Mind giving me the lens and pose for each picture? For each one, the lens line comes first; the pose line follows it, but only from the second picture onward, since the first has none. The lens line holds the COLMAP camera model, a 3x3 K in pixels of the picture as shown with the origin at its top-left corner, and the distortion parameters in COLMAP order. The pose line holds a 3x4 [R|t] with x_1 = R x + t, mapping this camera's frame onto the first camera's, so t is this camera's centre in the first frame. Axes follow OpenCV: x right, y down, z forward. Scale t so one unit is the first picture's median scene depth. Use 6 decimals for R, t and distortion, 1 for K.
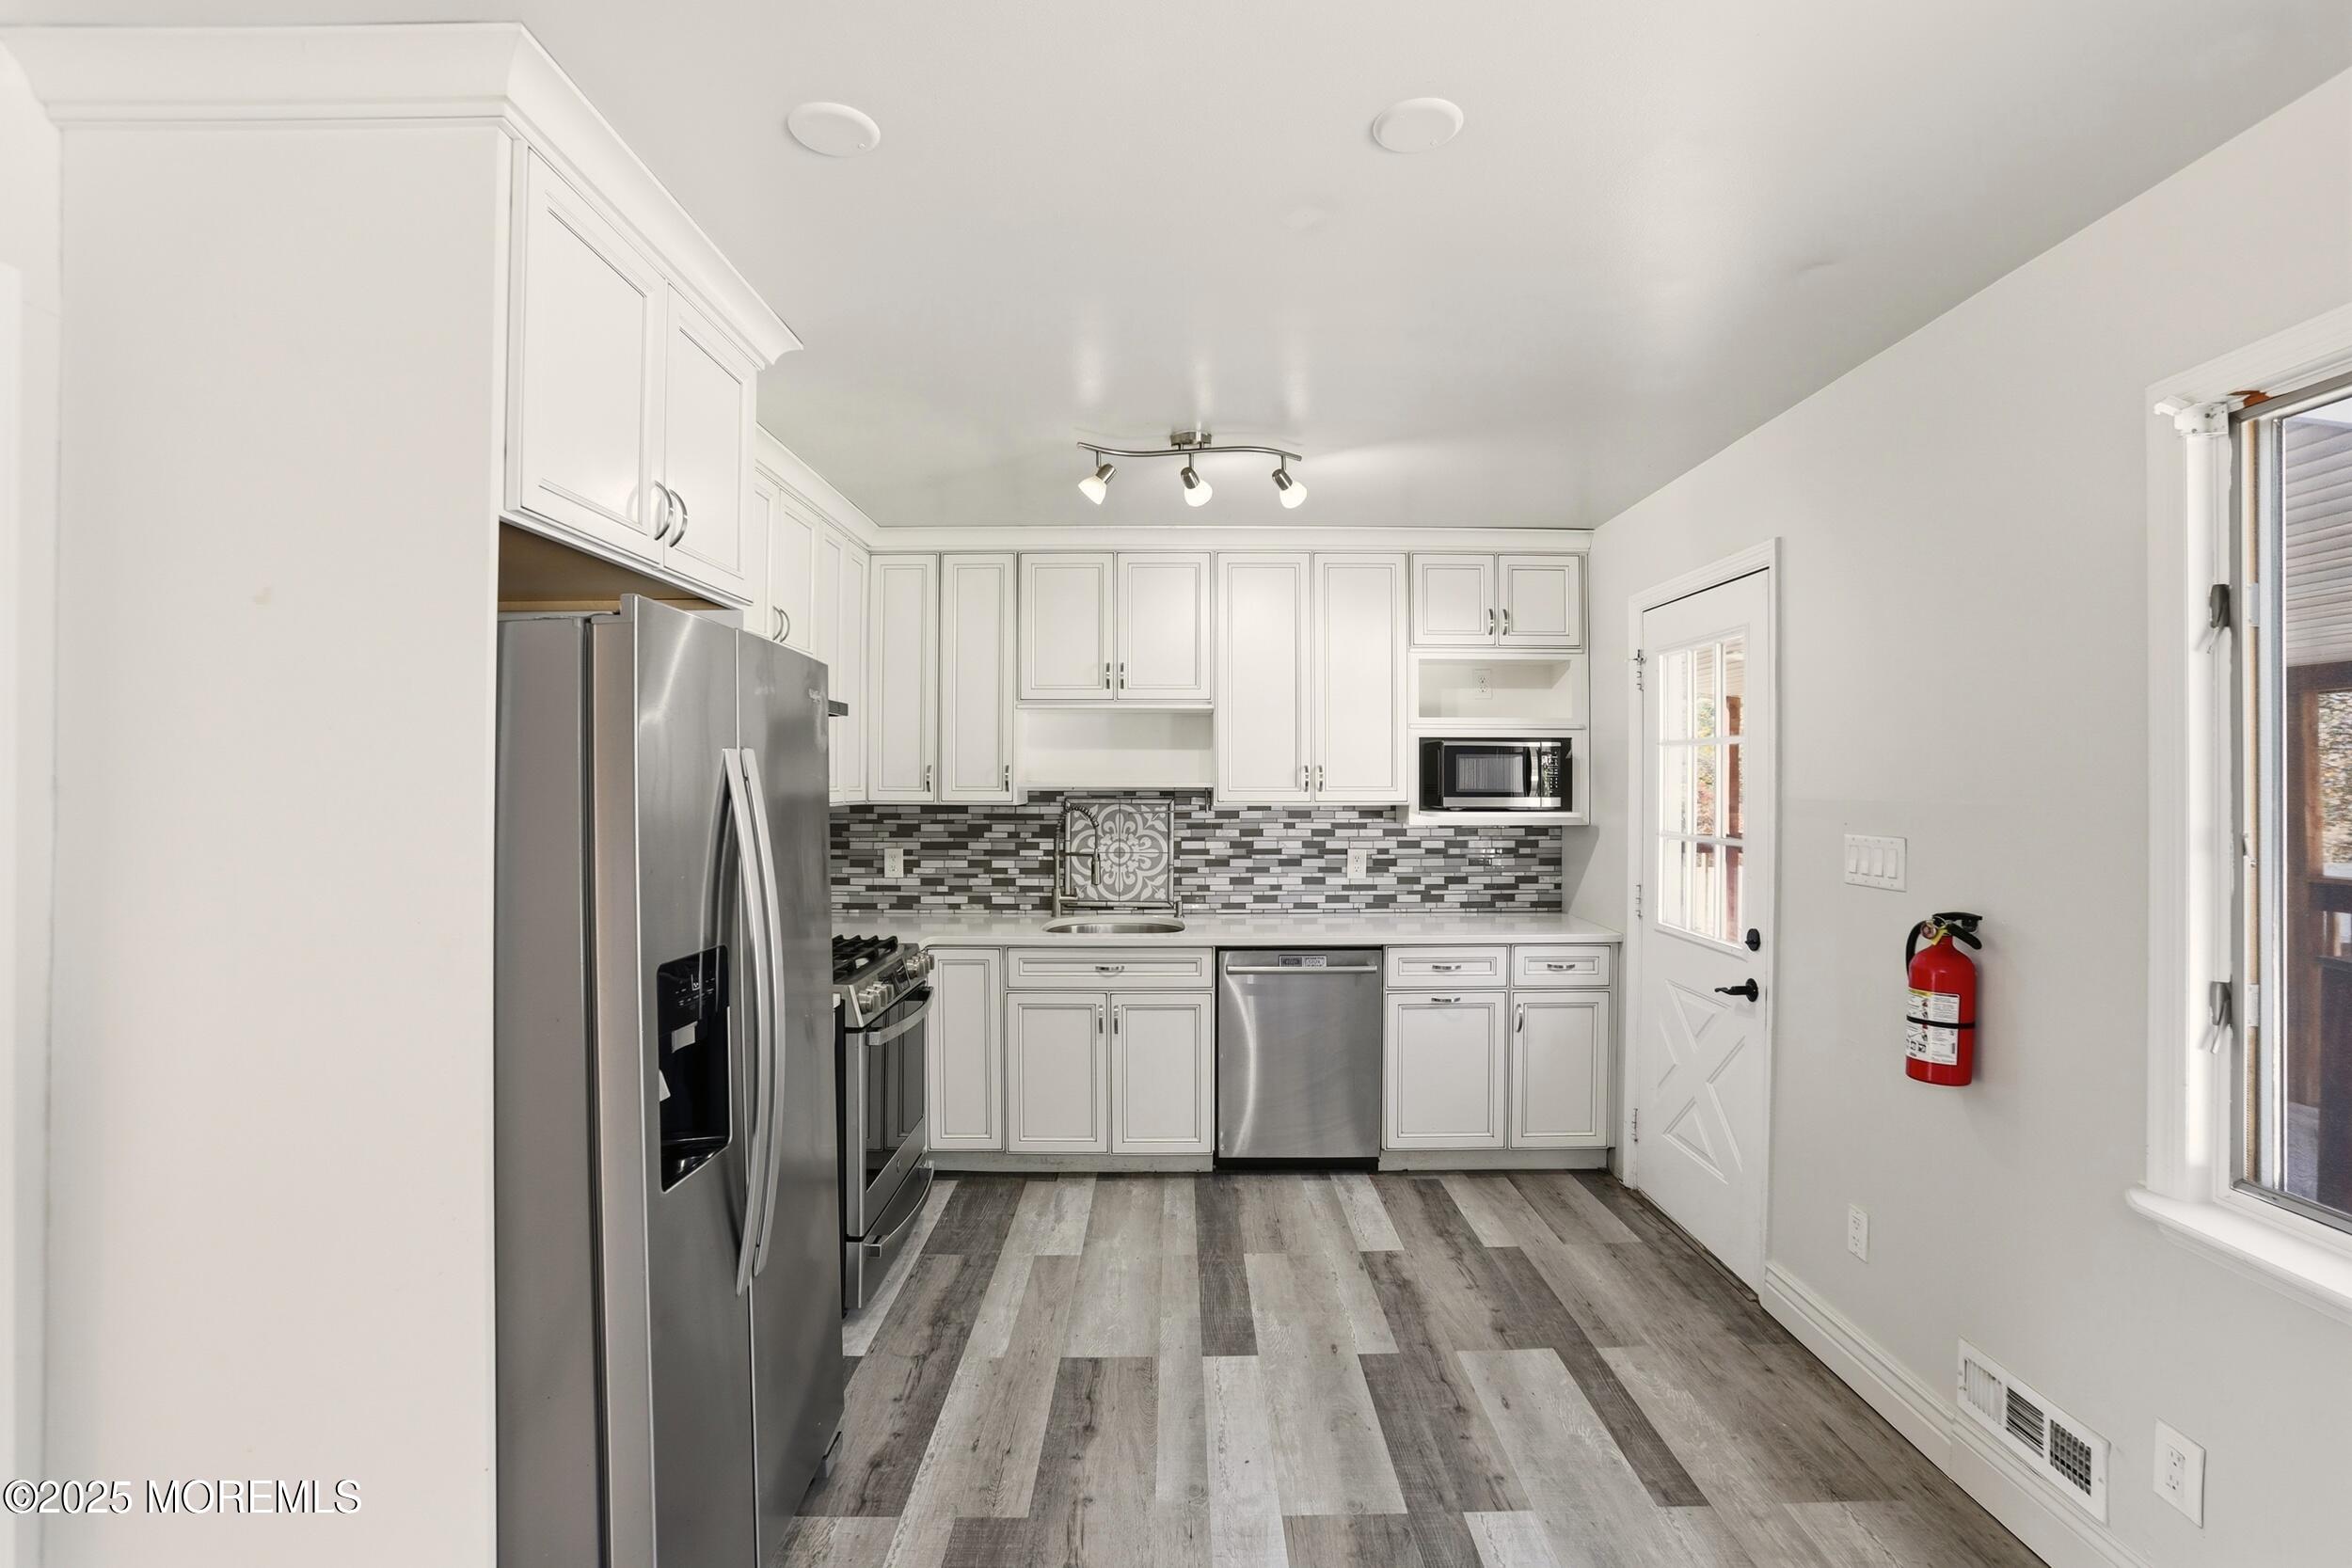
lens RADIAL K [[1051.4, 0, 1166.9], [0, 1051.4, 768.6], [0, 0, 1]] dist [-0.069769, 0.027550]
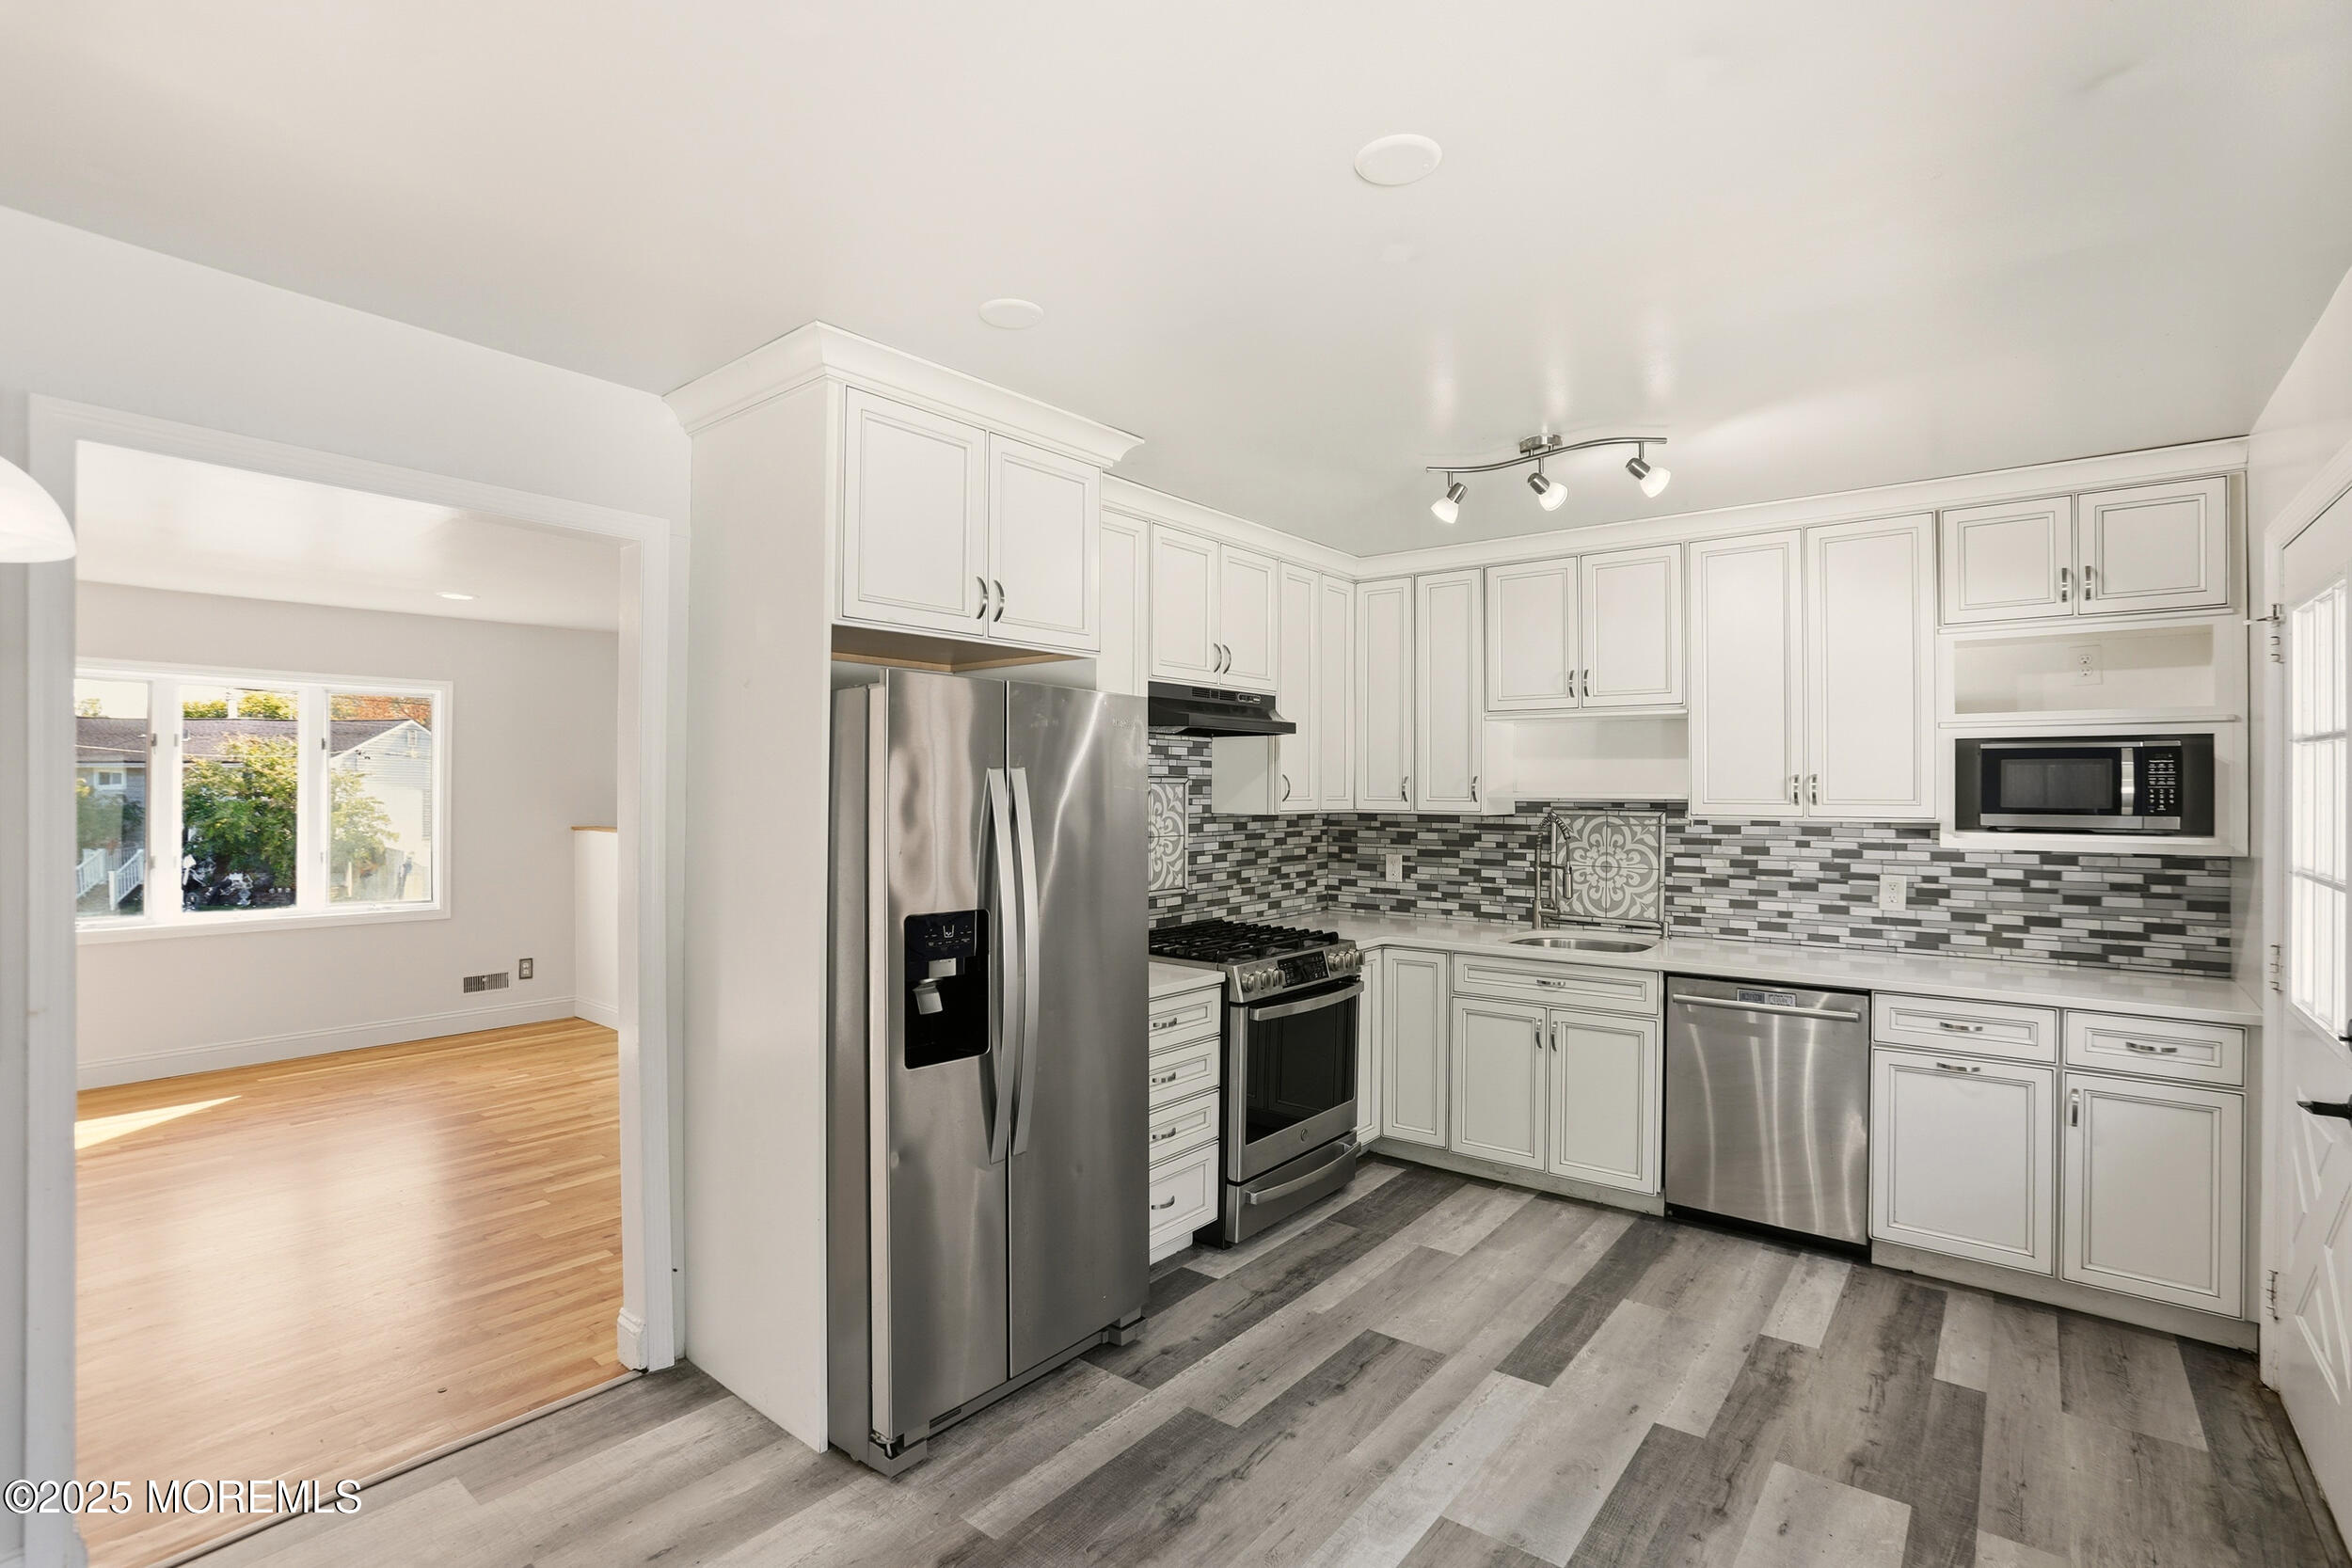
lens RADIAL K [[1051.4, 0, 1166.9], [0, 1051.4, 768.6], [0, 0, 1]] dist [-0.069769, 0.027550]
pose [[0.787472, -0.009738, -0.616273, 0.258473], [0.004019, 0.999935, -0.010664, -0.000922], [0.616337, 0.005920, 0.787460, 0.014520]]
